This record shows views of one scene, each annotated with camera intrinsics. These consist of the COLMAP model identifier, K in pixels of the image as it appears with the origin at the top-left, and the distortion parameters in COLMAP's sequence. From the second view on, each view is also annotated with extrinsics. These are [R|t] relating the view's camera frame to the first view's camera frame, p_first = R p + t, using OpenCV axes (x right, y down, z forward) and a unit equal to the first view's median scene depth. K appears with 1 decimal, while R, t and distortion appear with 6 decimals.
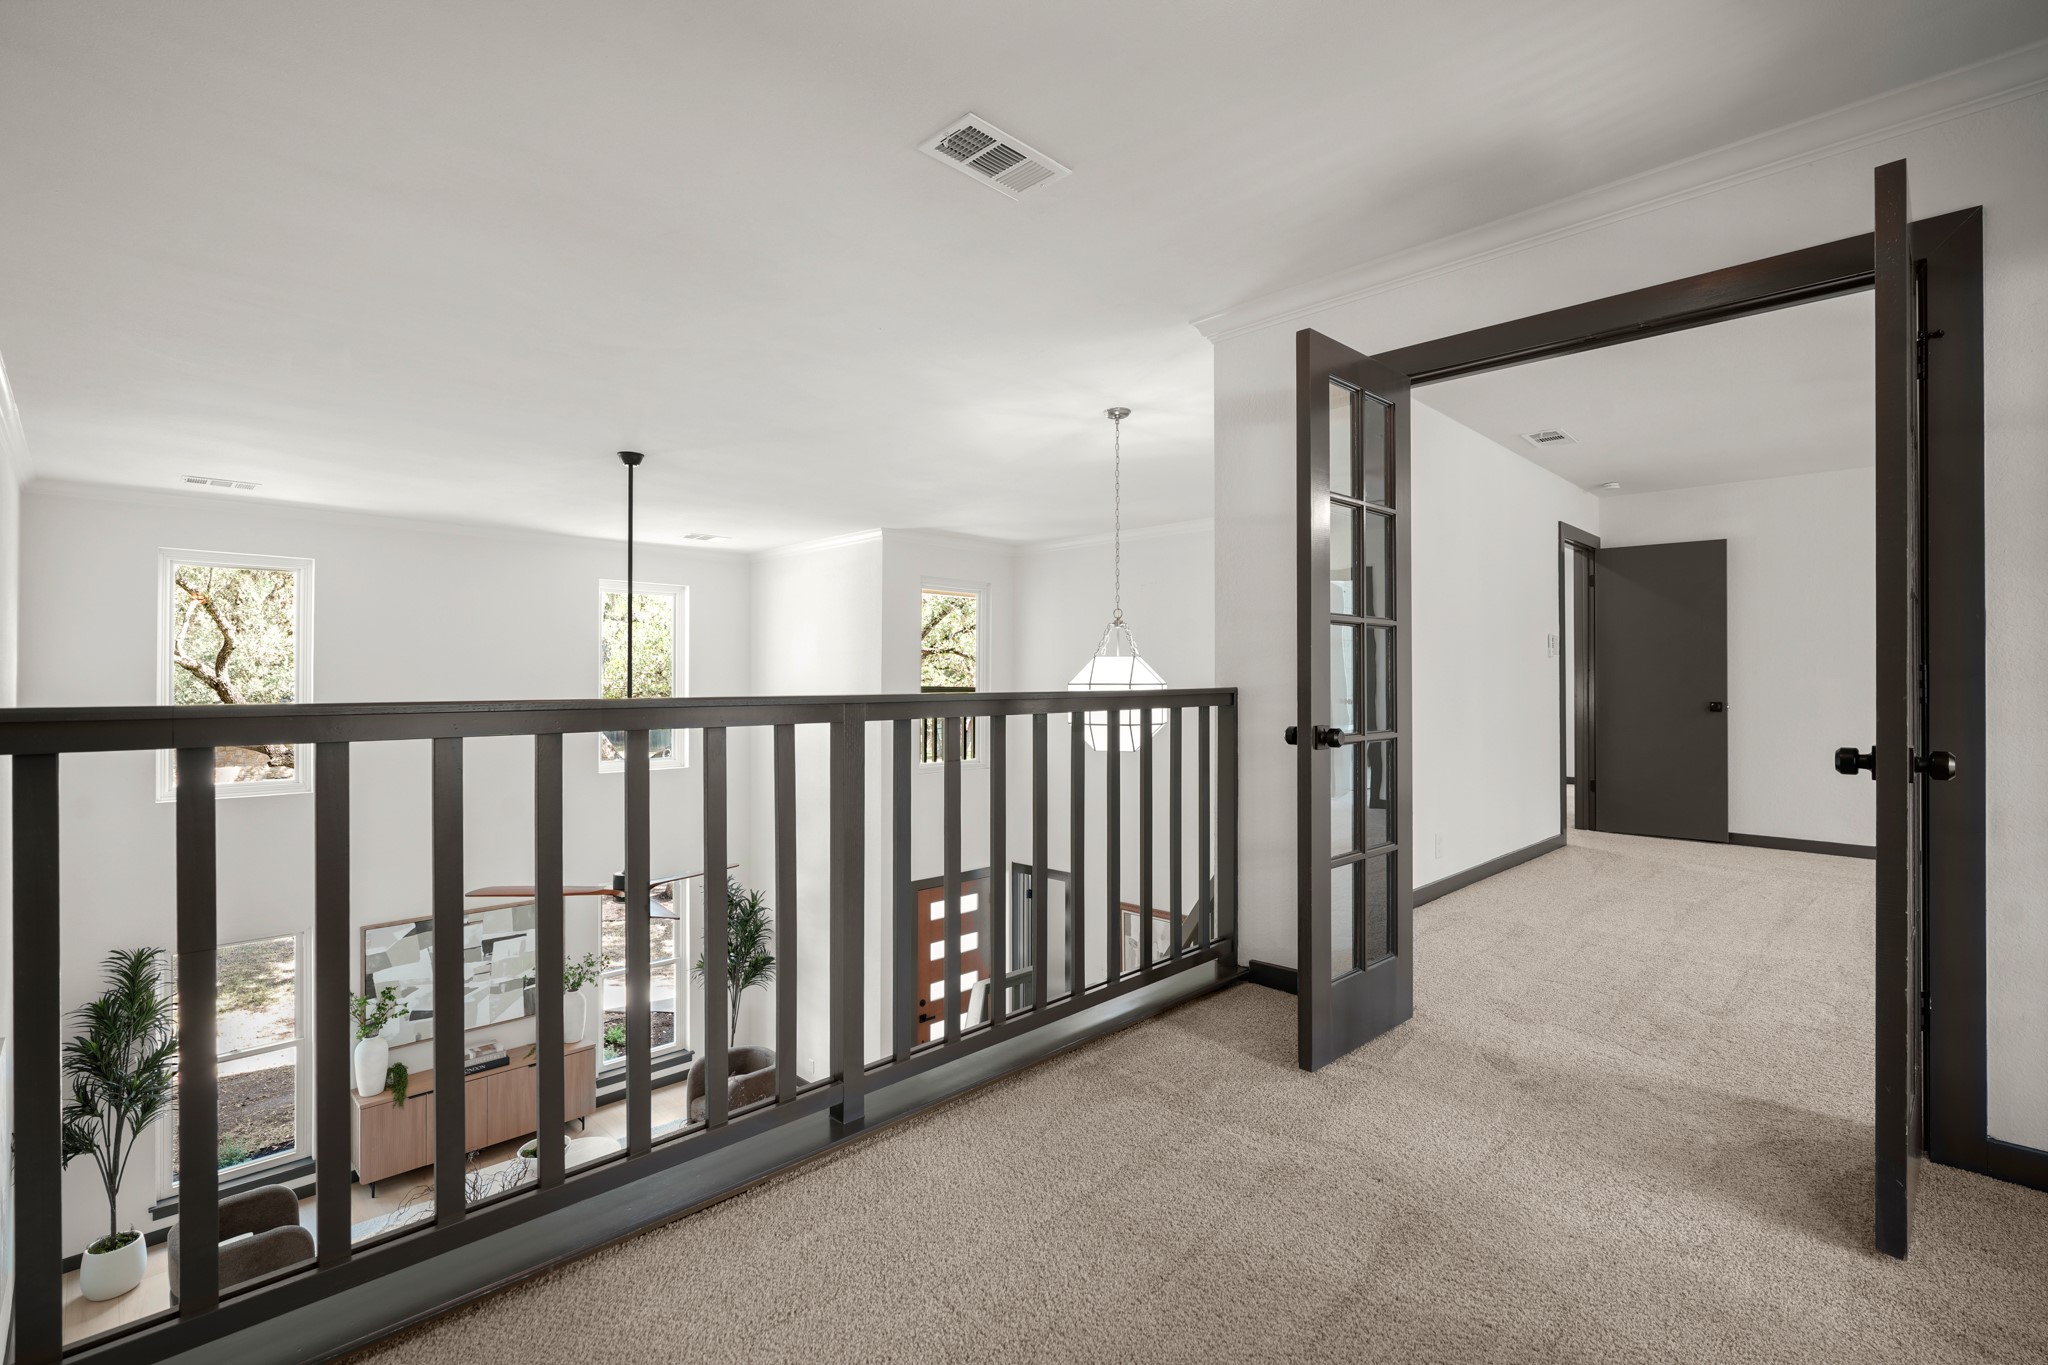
lens RADIAL K [[935.1, 0, 1031.5], [0, 935.1, 670.5], [0, 0, 1]] dist [-0.008170, 0.001803]
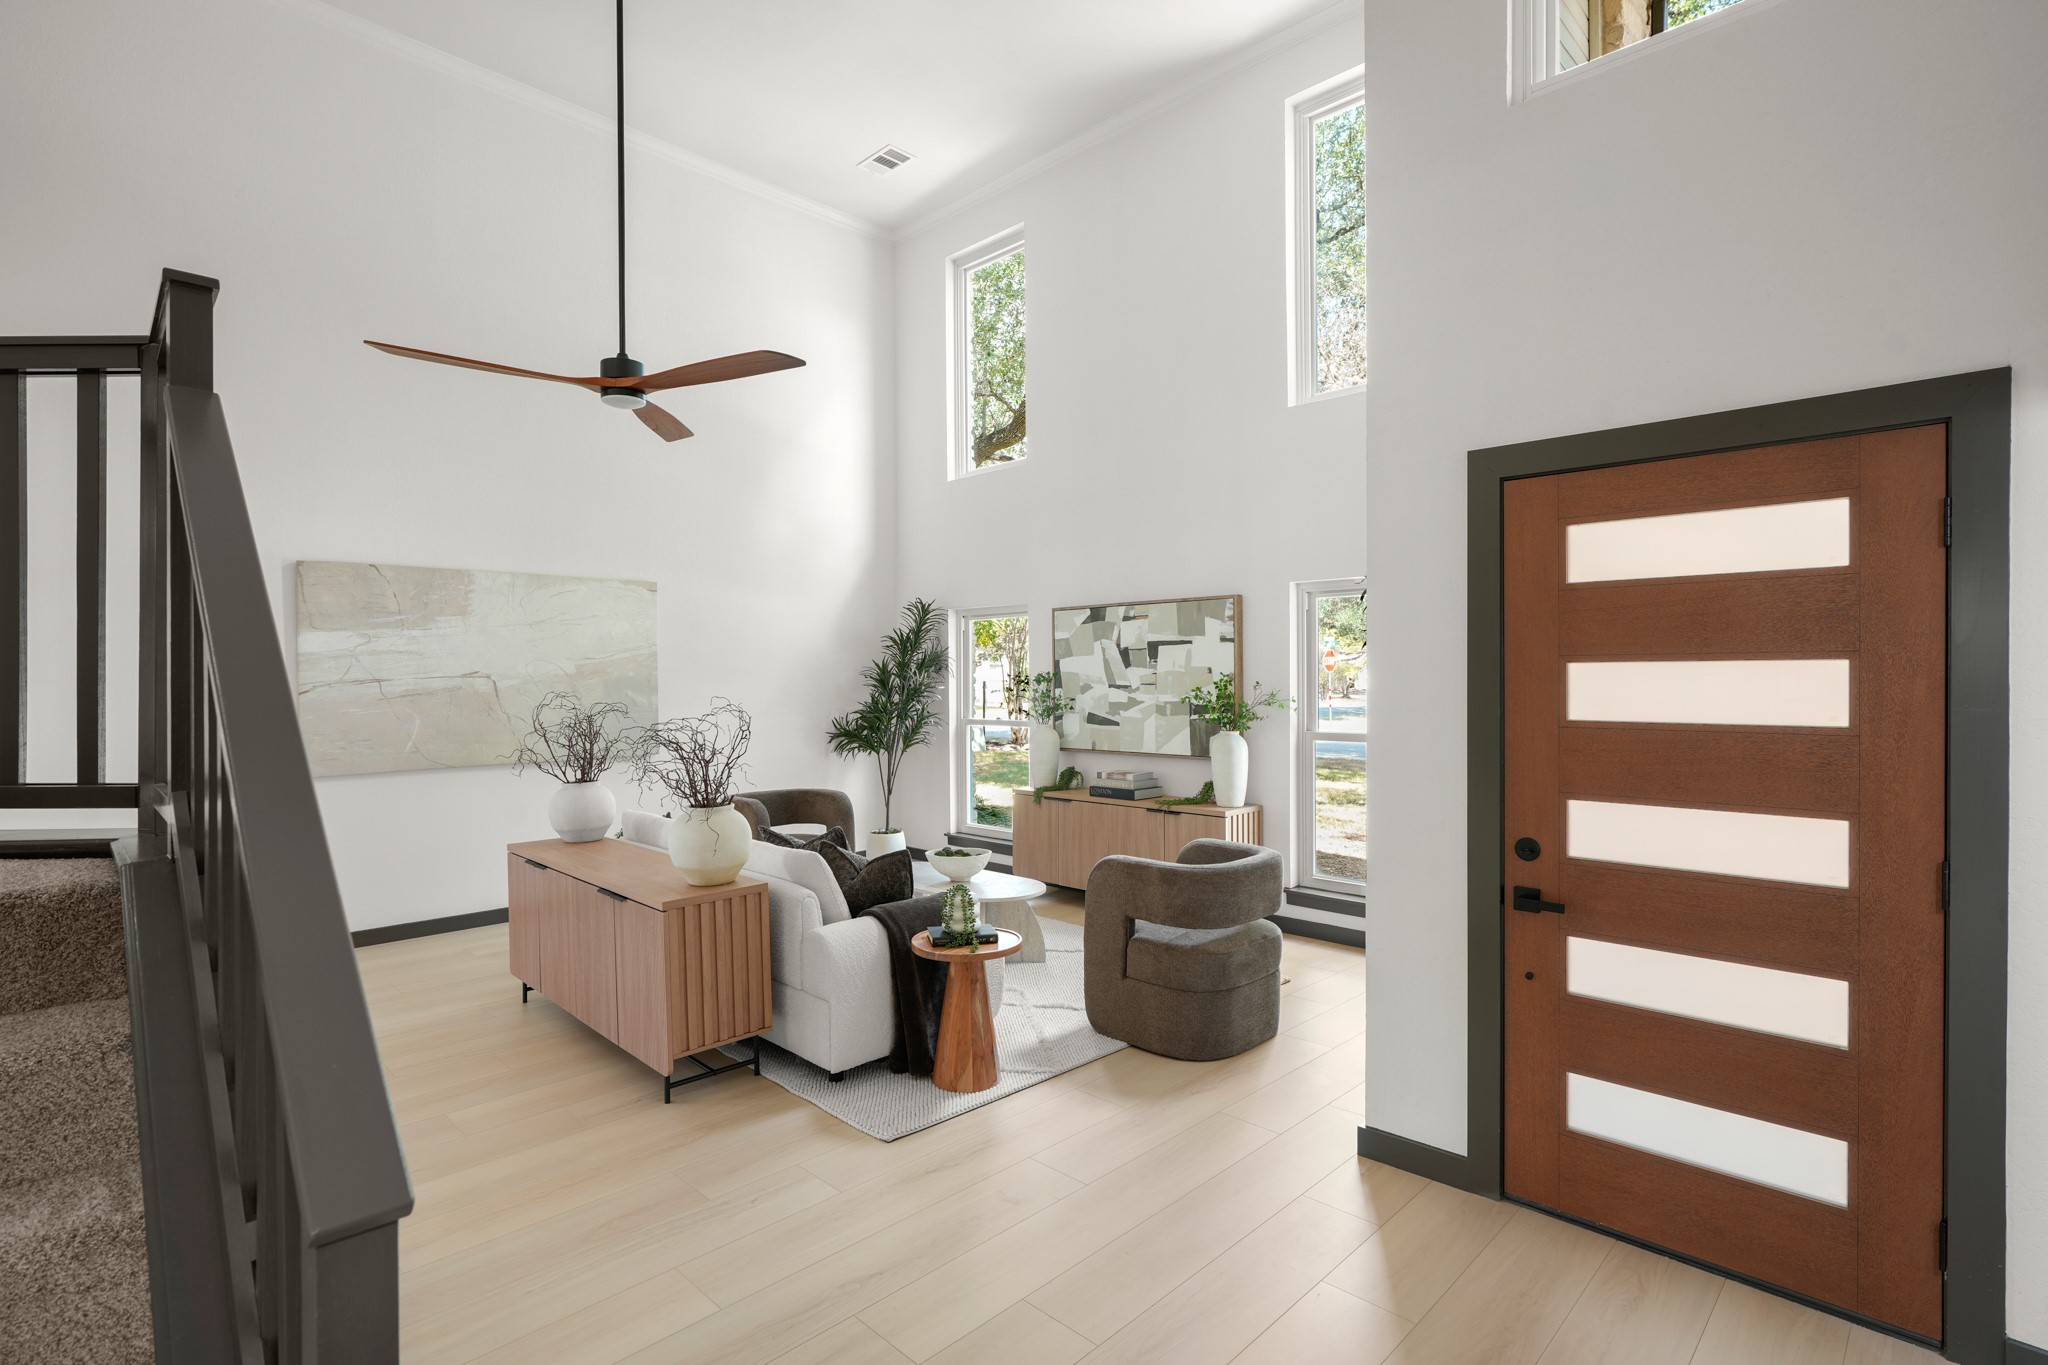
lens RADIAL K [[979.7, 0, 1036.8], [0, 979.7, 685.3], [0, 0, 1]] dist [-0.011141, 0.001271]
pose [[0.016722, 0.004183, -0.999851, 0.233950], [0.012696, 0.999910, 0.004396, 0.352104], [0.999780, -0.012767, 0.016668, 0.982211]]
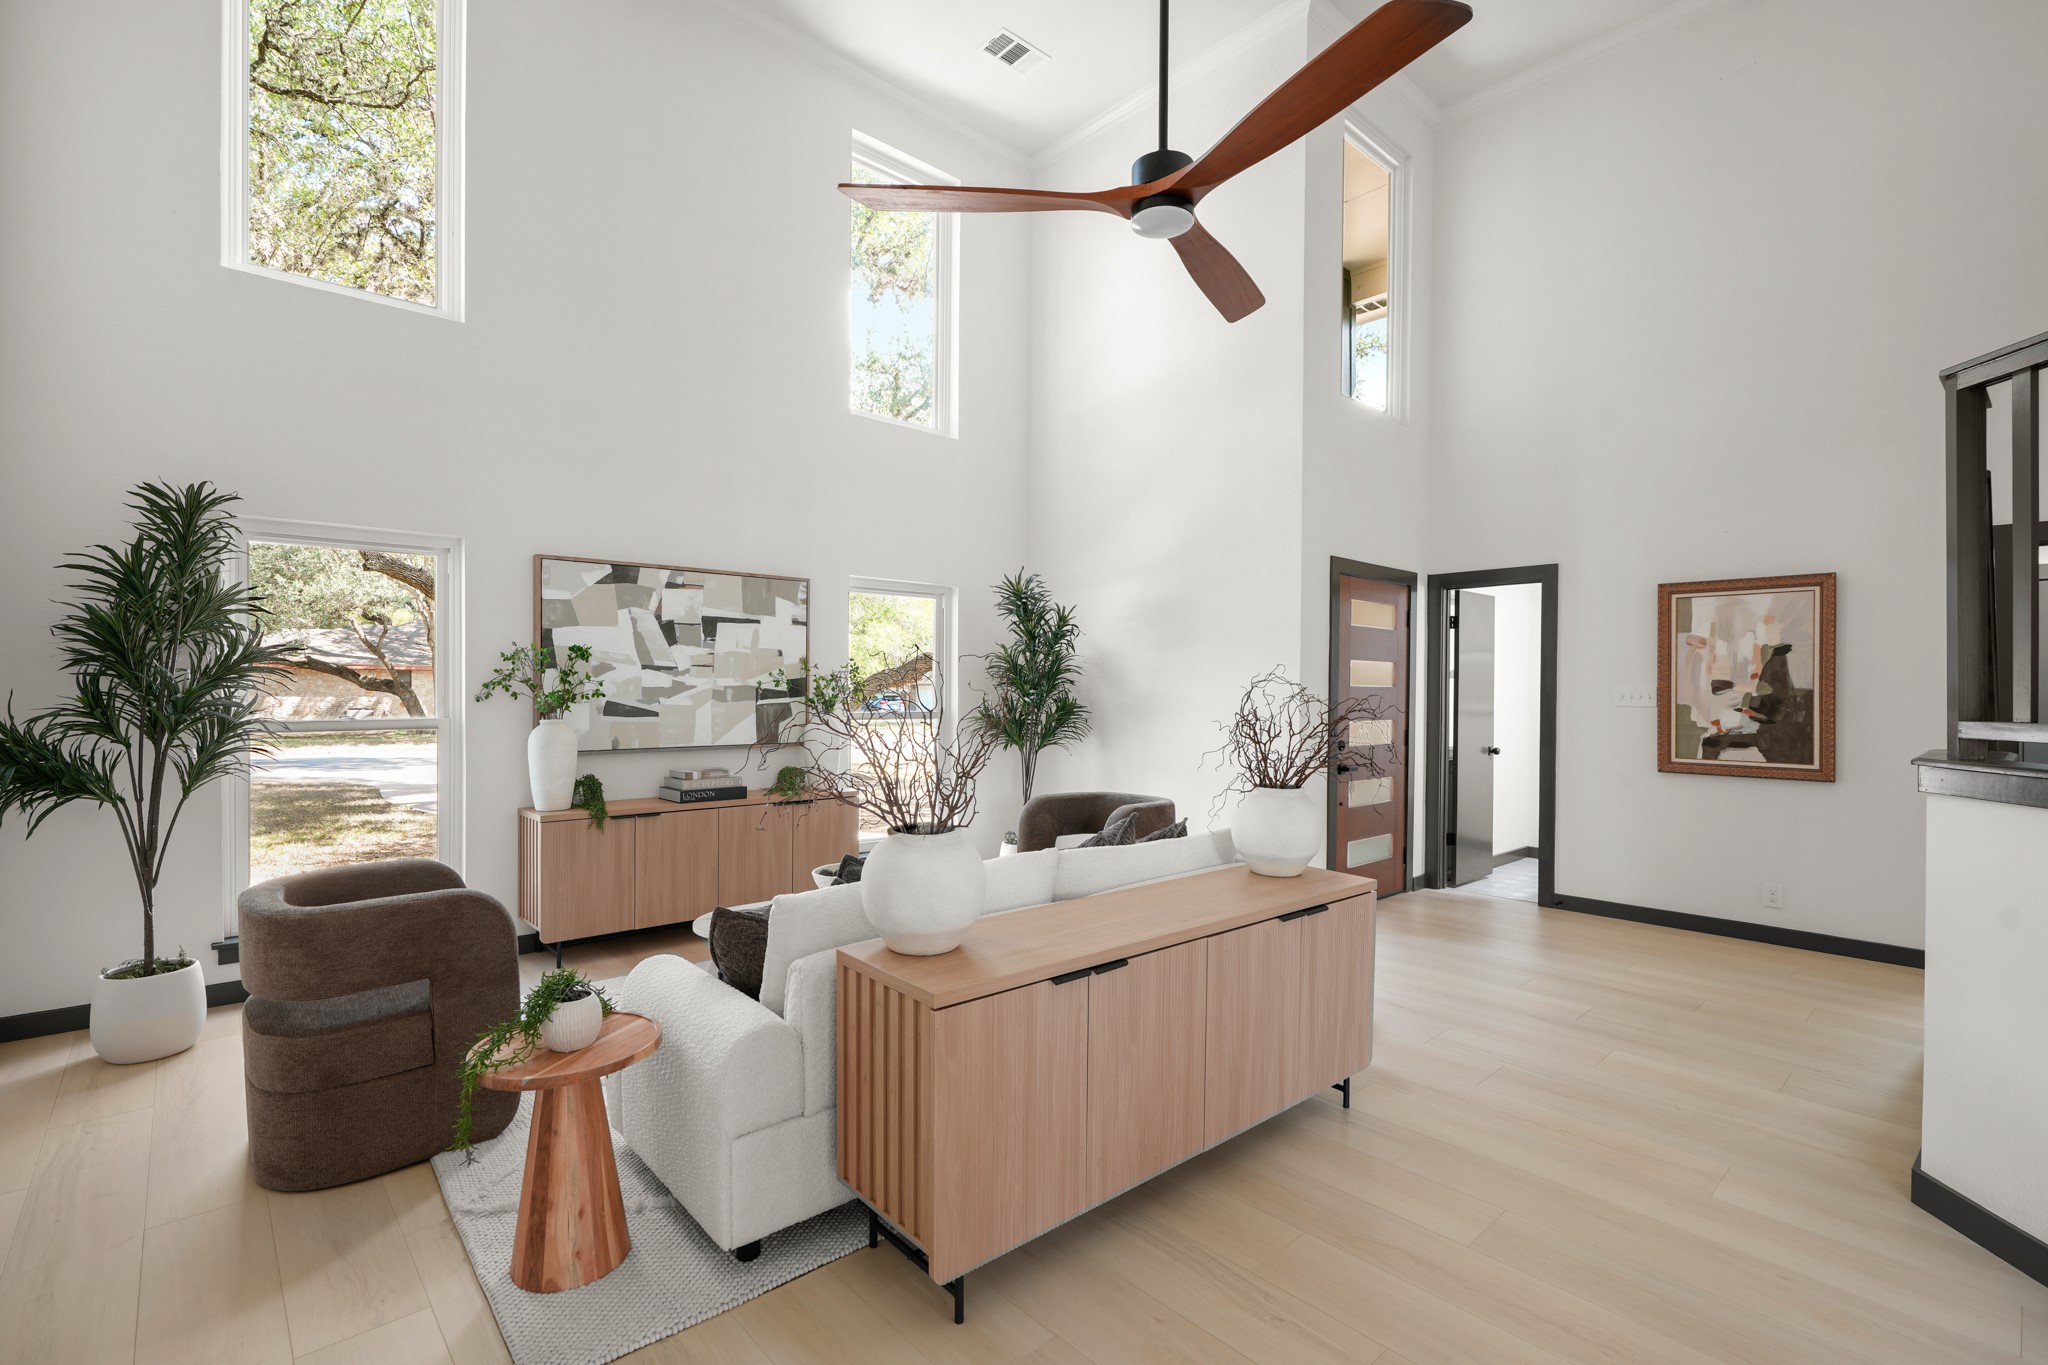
lens RADIAL K [[935.1, 0, 1032.9], [0, 935.1, 690.8], [0, 0, 1]] dist [-0.008170, 0.001803]
pose [[0.998669, 0.006874, -0.051118, -0.353963], [-0.006109, 0.999867, 0.015115, 0.363106], [0.051215, -0.014783, 0.998578, 0.388078]]
